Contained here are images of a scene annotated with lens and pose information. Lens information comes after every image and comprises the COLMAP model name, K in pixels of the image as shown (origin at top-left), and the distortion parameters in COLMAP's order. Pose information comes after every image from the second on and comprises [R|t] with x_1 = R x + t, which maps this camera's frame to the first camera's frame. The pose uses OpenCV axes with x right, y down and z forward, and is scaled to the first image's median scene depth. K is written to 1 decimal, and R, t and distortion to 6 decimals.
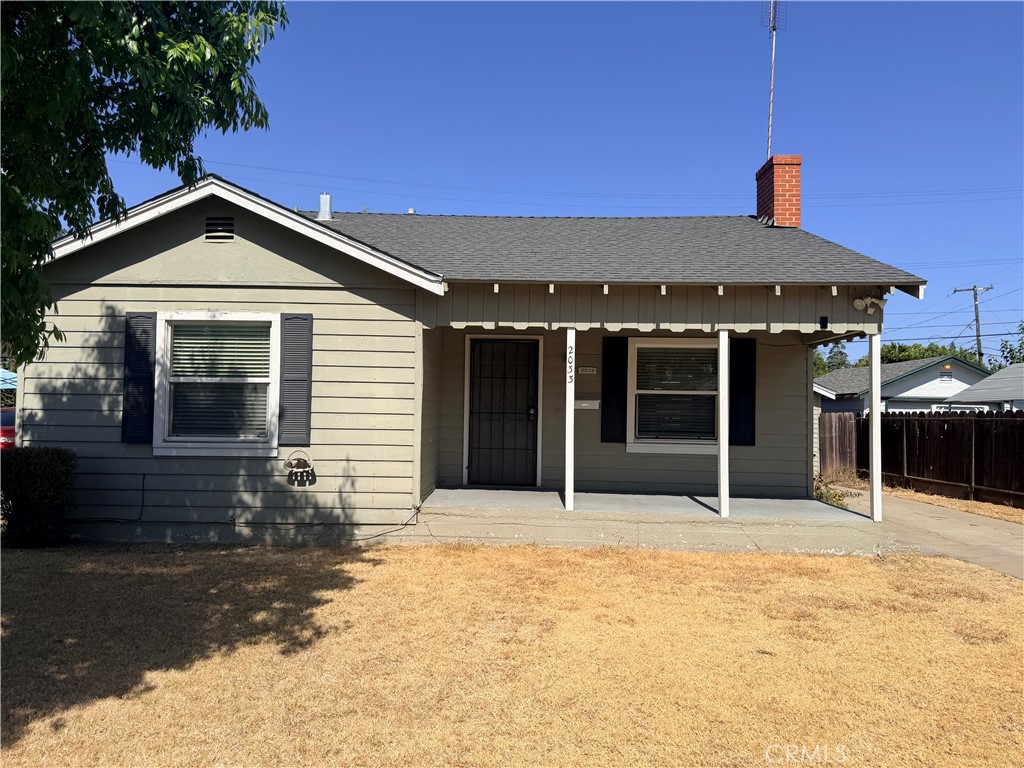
lens RADIAL K [[722.9, 0, 505.9], [0, 722.9, 390.8], [0, 0, 1]] dist [0.070079, -0.089227]
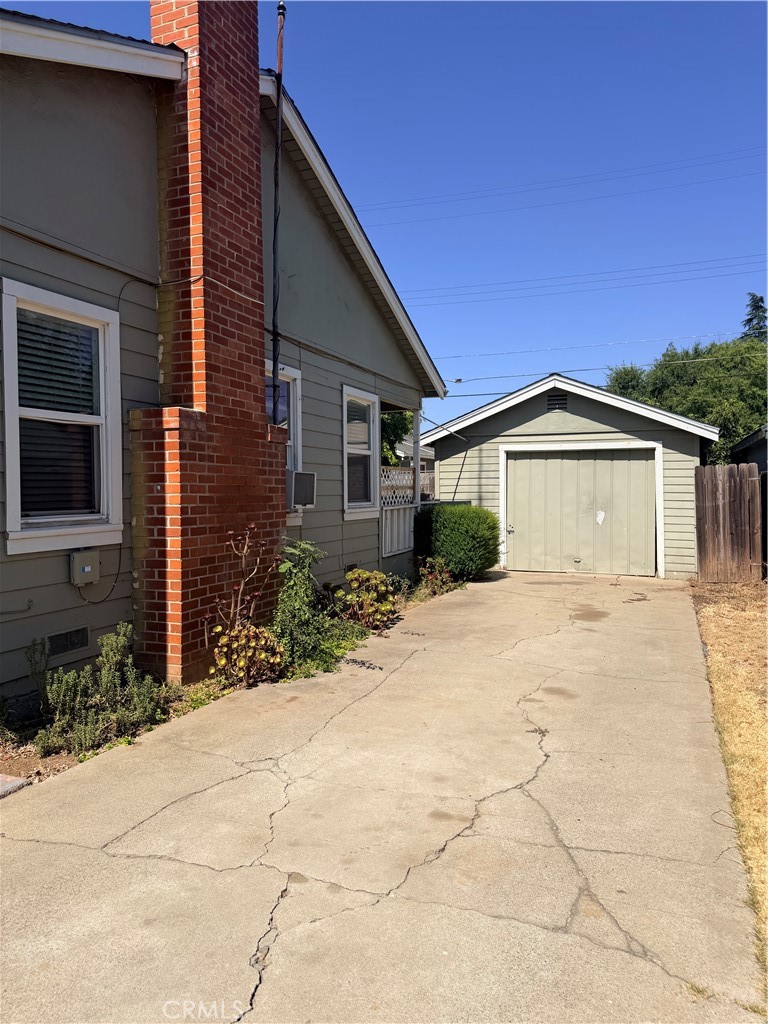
lens RADIAL K [[722.9, 0, 387.0], [0, 722.9, 510.2], [0, 0, 1]] dist [0.070079, -0.089227]
pose [[0.935414, -0.016757, -0.353156, 0.954519], [0.036629, 0.998094, 0.049662, 0.064654], [0.351651, -0.059391, 0.934245, 0.853879]]
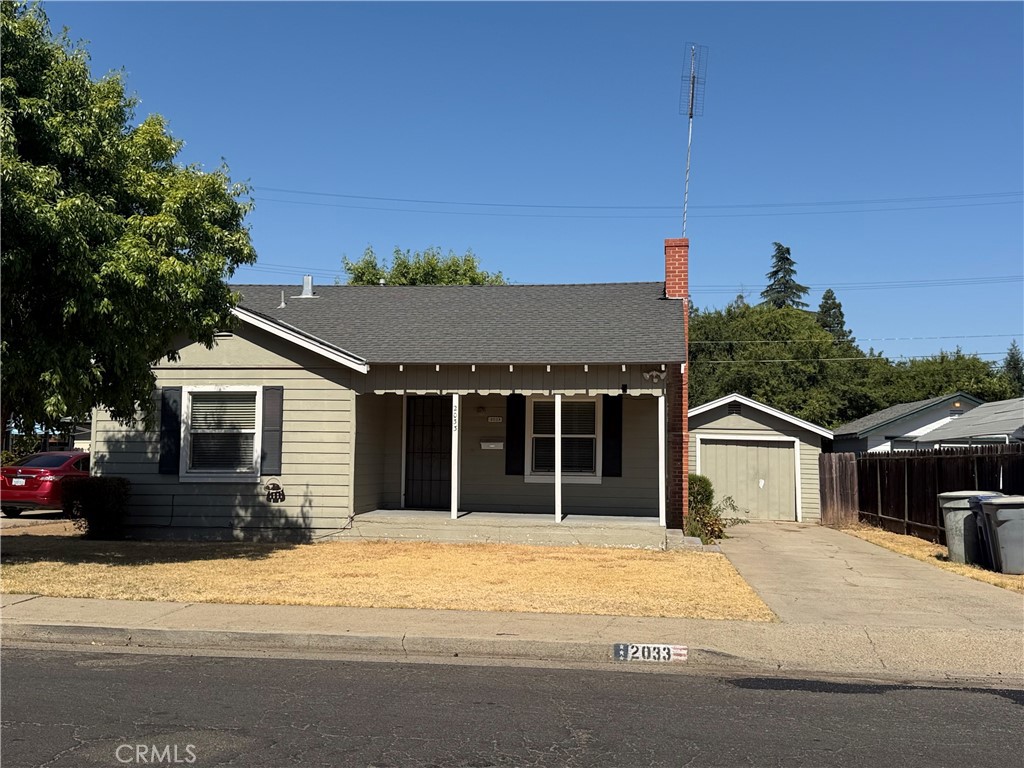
lens RADIAL K [[1071.1, 0, 511.1], [0, 1071.1, 381.7], [0, 0, 1]] dist [0.121295, 0.000000]
pose [[0.992976, -0.013191, -0.117580, 0.456319], [0.008339, 0.999097, -0.041661, -0.019221], [0.118023, 0.040388, 0.992189, -1.132355]]
